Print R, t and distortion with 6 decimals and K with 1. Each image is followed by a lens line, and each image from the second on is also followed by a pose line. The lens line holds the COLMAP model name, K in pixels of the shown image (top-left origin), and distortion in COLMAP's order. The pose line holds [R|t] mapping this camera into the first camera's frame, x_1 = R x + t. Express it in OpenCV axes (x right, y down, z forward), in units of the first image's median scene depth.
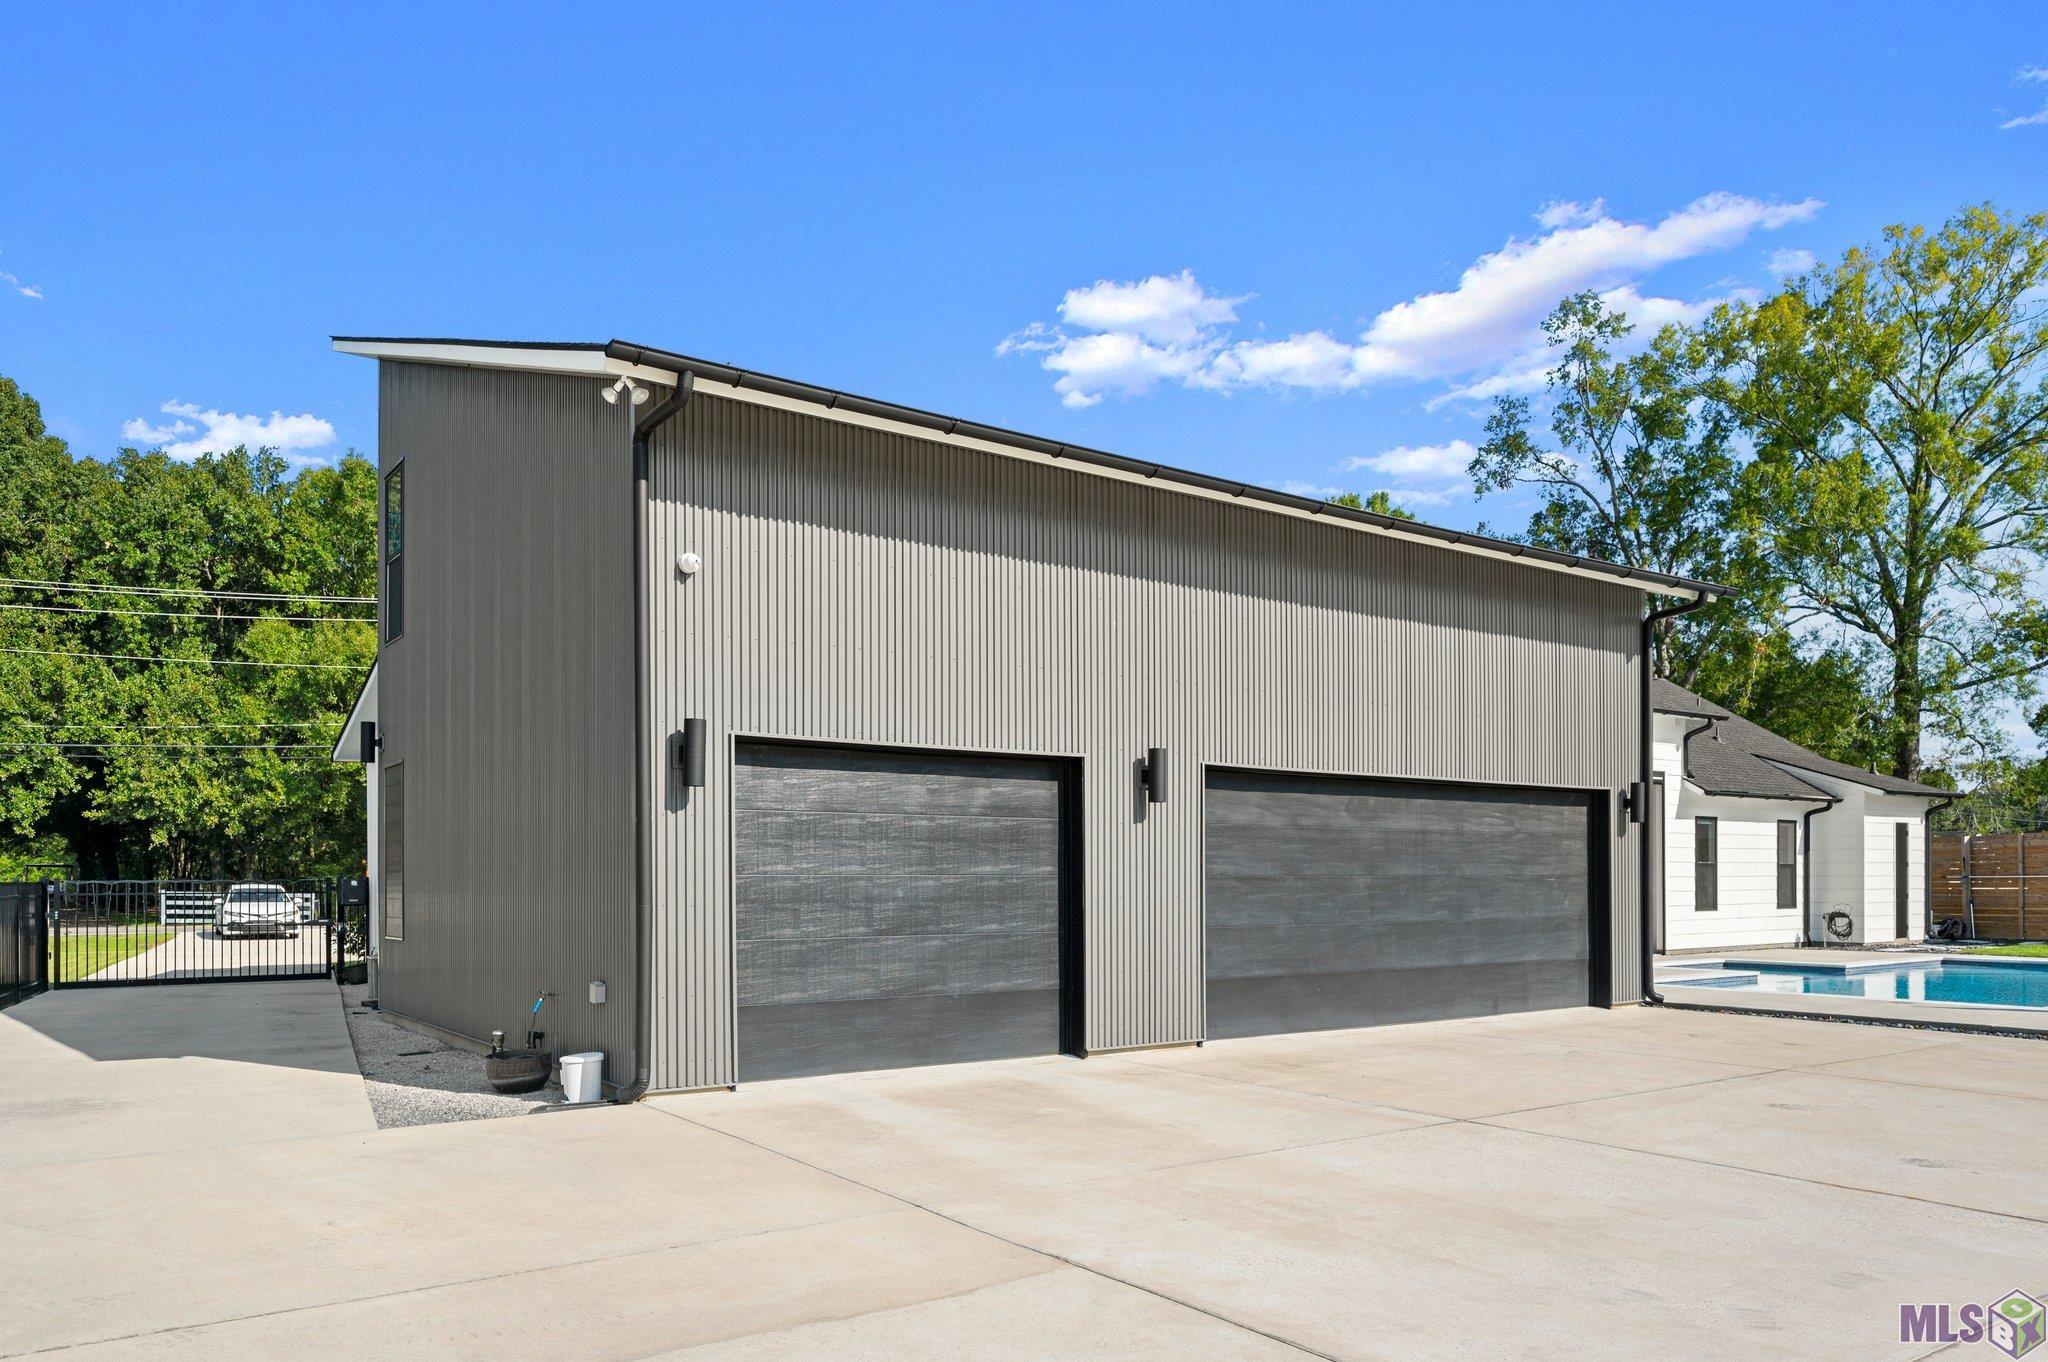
lens RADIAL K [[1387.9, 0, 1024.0], [0, 1387.9, 681.0], [0, 0, 1]] dist [0.006972, 0.002665]
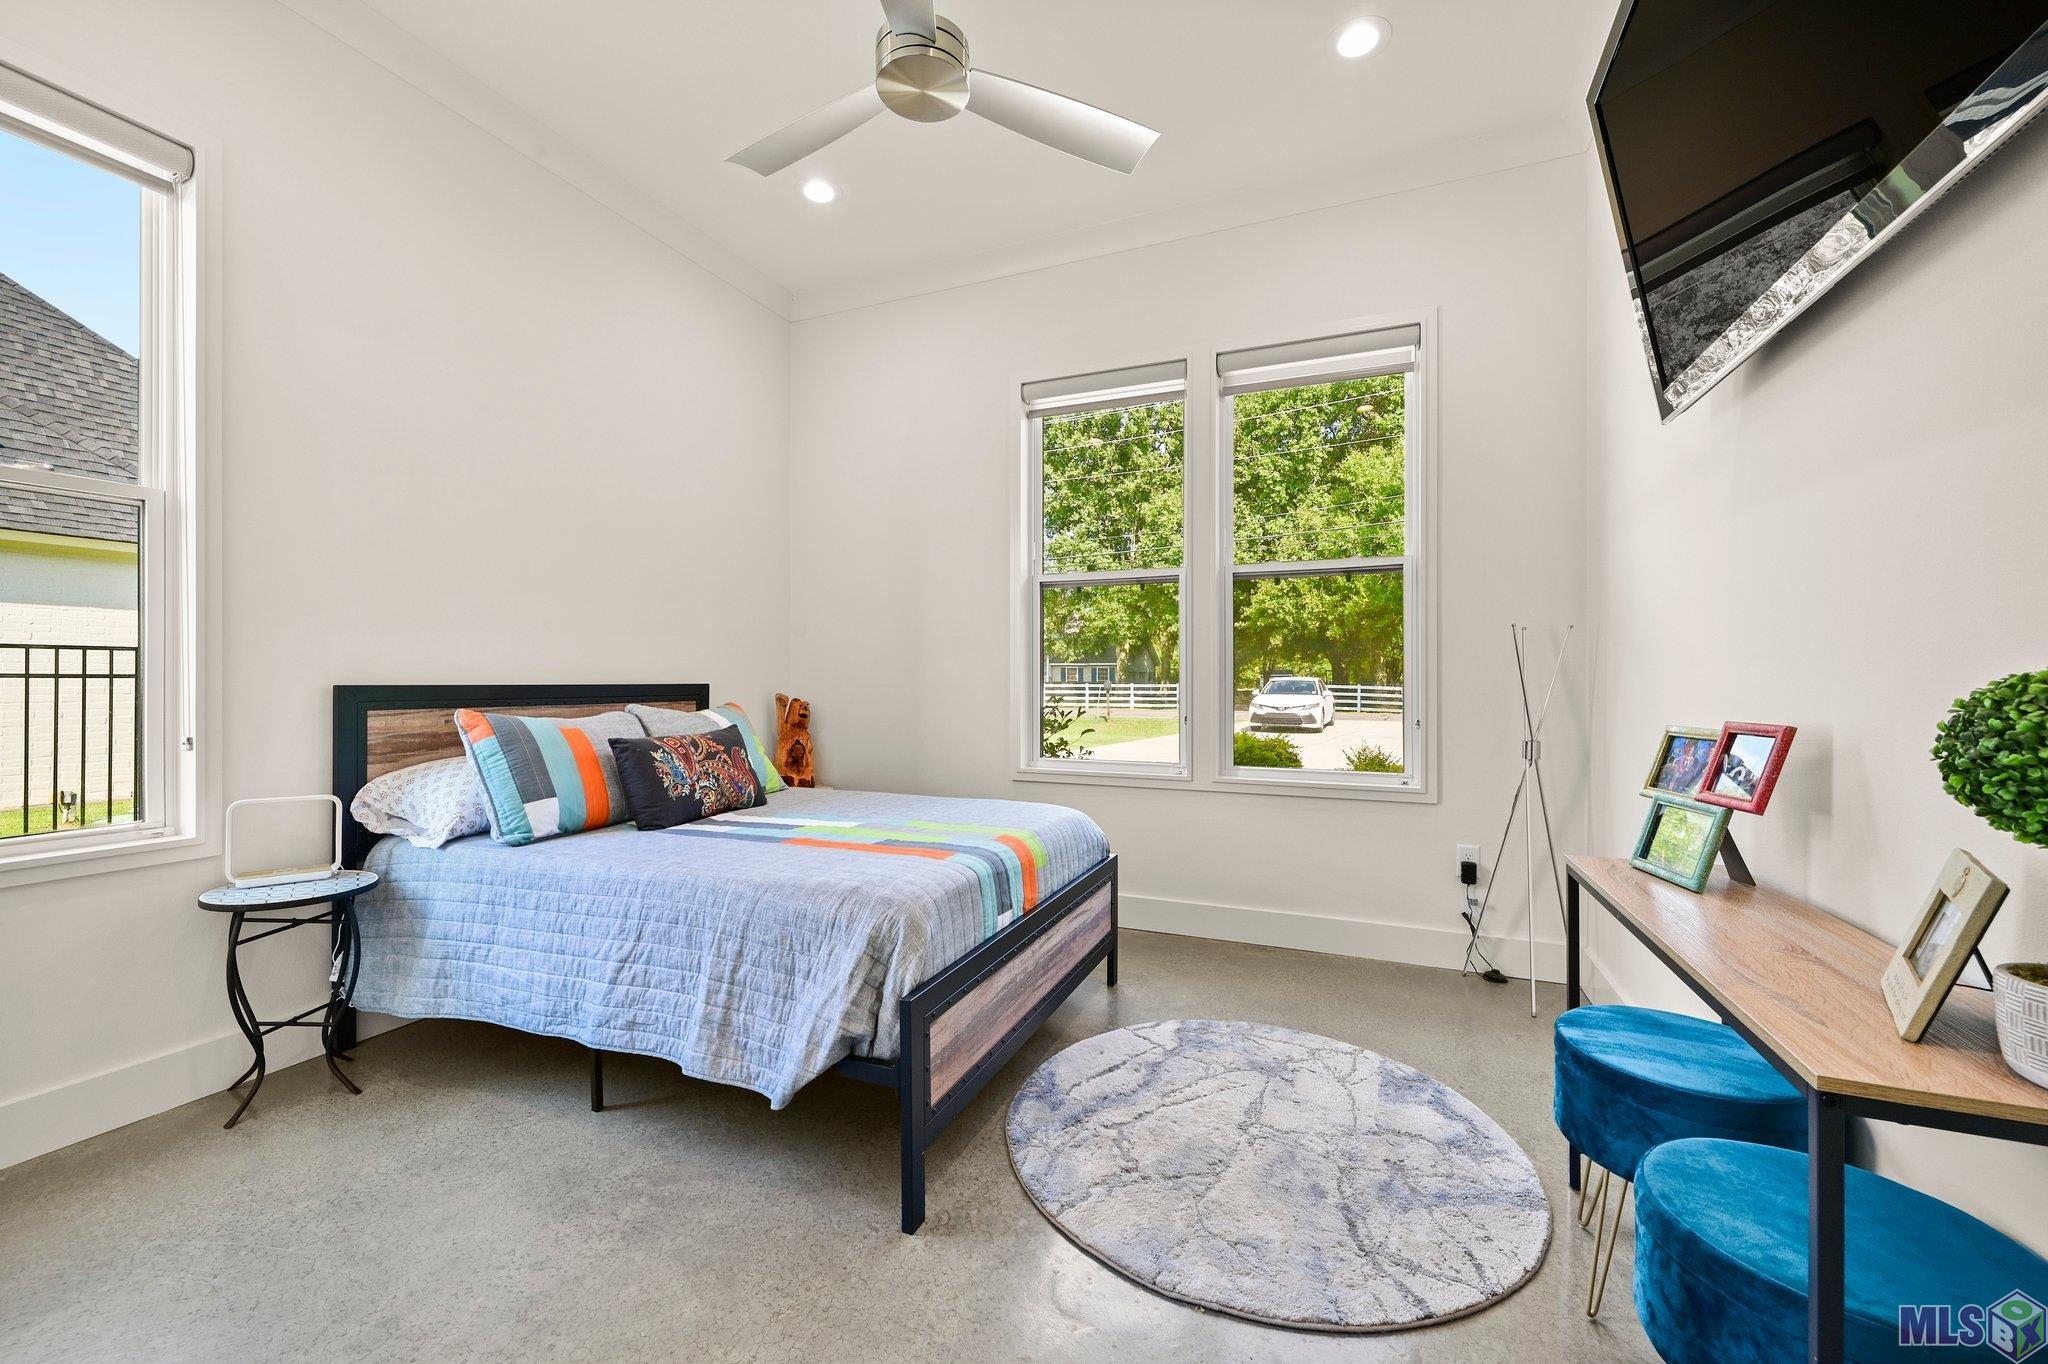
lens RADIAL K [[807.7, 0, 1024.0], [0, 807.7, 682.0], [0, 0, 1]] dist [0.002360, 0.000056]
pose [[0.505787, 0.011202, -0.862586, -0.123406], [0.102740, 0.992017, 0.073126, 0.069590], [0.856519, -0.125608, 0.500598, 0.431653]]
